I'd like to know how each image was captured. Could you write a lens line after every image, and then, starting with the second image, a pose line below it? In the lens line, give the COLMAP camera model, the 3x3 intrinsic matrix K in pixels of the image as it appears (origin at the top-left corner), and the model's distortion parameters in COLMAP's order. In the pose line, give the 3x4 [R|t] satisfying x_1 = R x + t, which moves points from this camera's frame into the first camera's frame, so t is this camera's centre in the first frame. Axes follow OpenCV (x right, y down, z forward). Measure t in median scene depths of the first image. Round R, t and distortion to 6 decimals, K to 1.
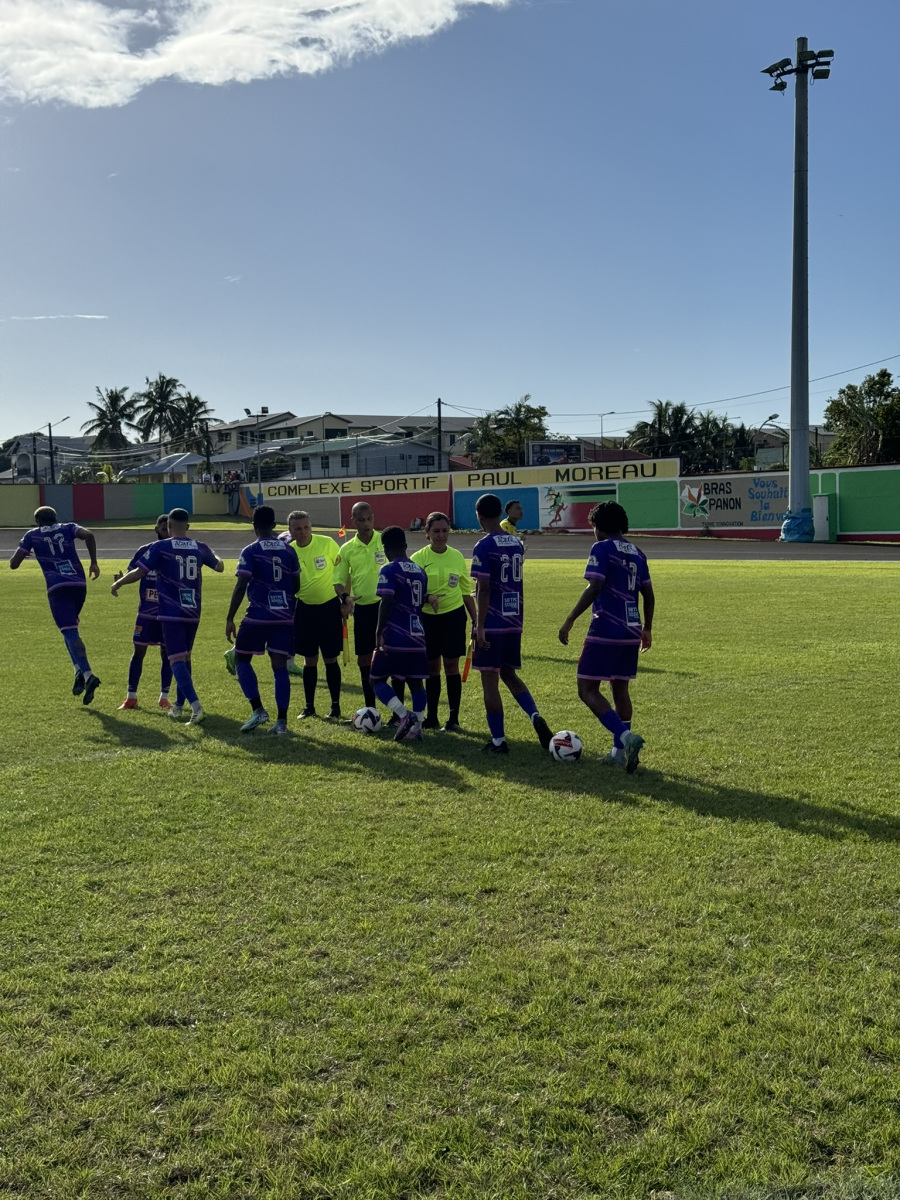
lens RADIAL K [[1702.7, 0, 450.0], [0, 1702.7, 600.0], [0, 0, 1]] dist [0.166599, -0.349387]
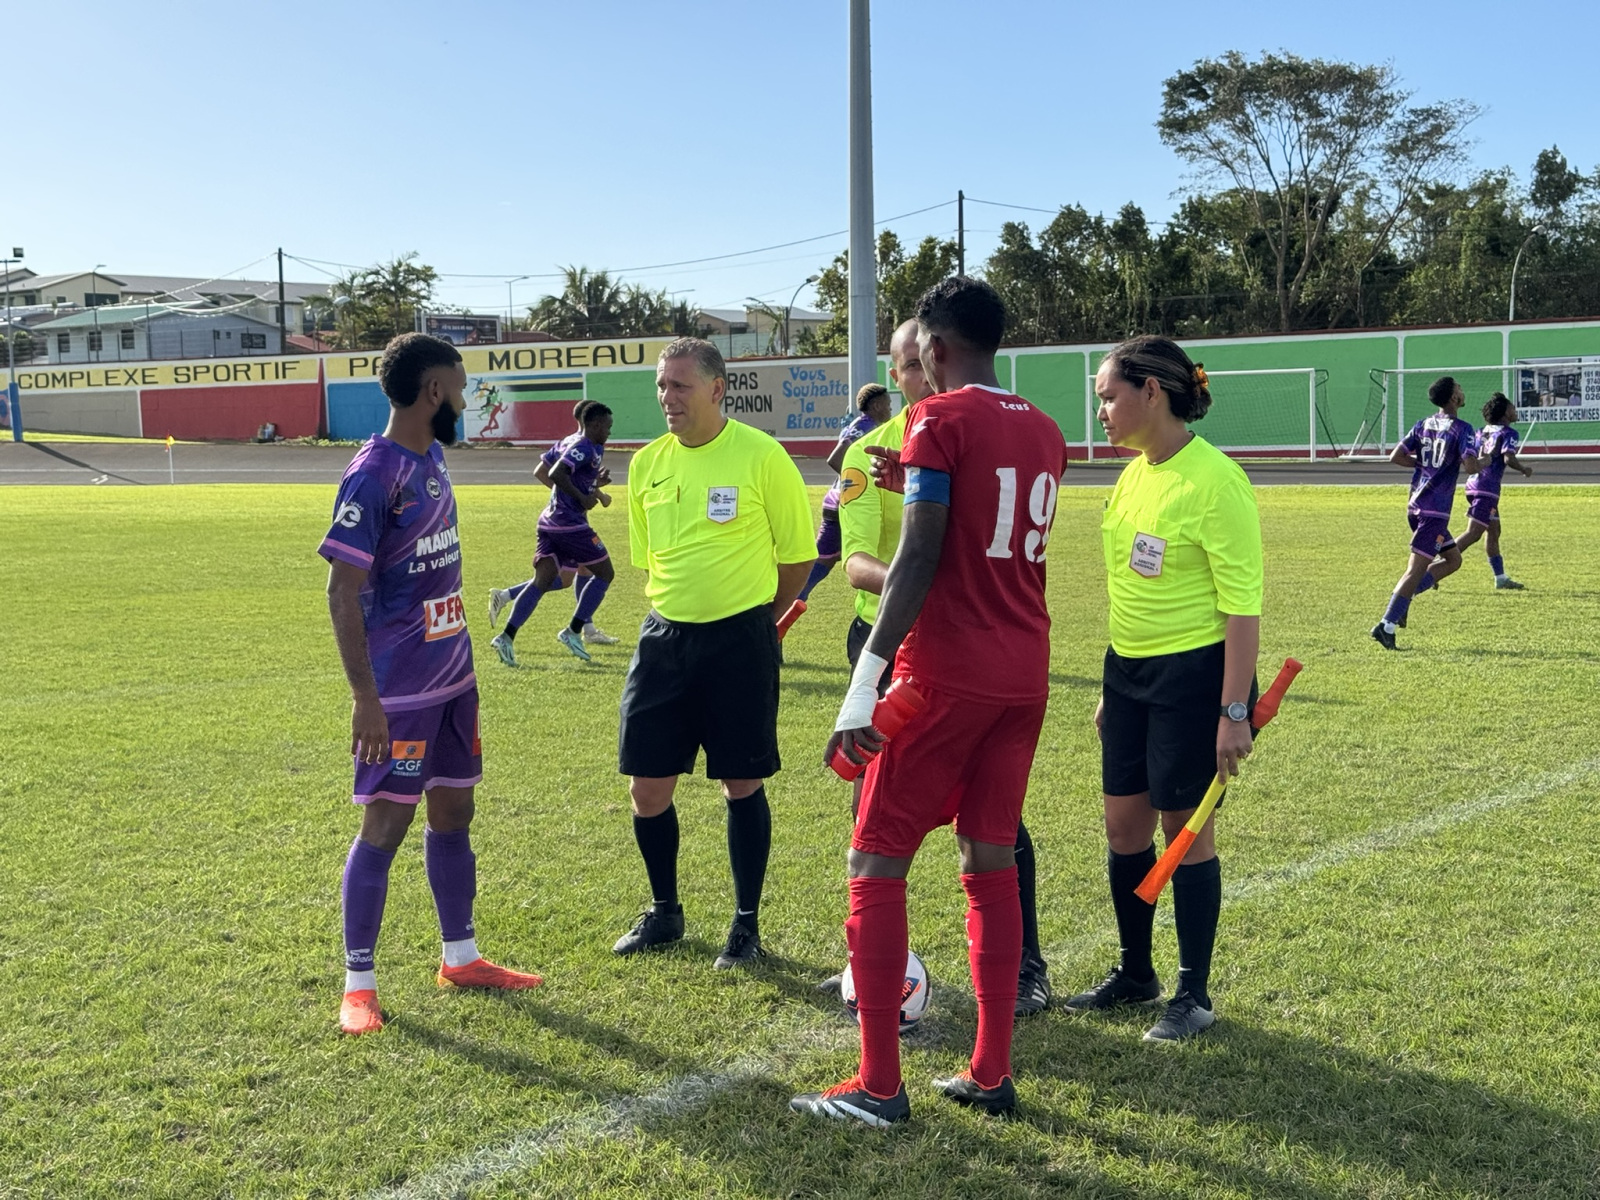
lens RADIAL K [[2253.5, 0, 805.1], [0, 2253.5, 521.7], [0, 0, 1]] dist [0.189292, -0.079155]
pose [[0.971067, -0.009351, 0.238625, -0.030979], [0.011122, 0.999920, -0.006077, -0.003142], [-0.238549, 0.008555, 0.971093, 0.110494]]
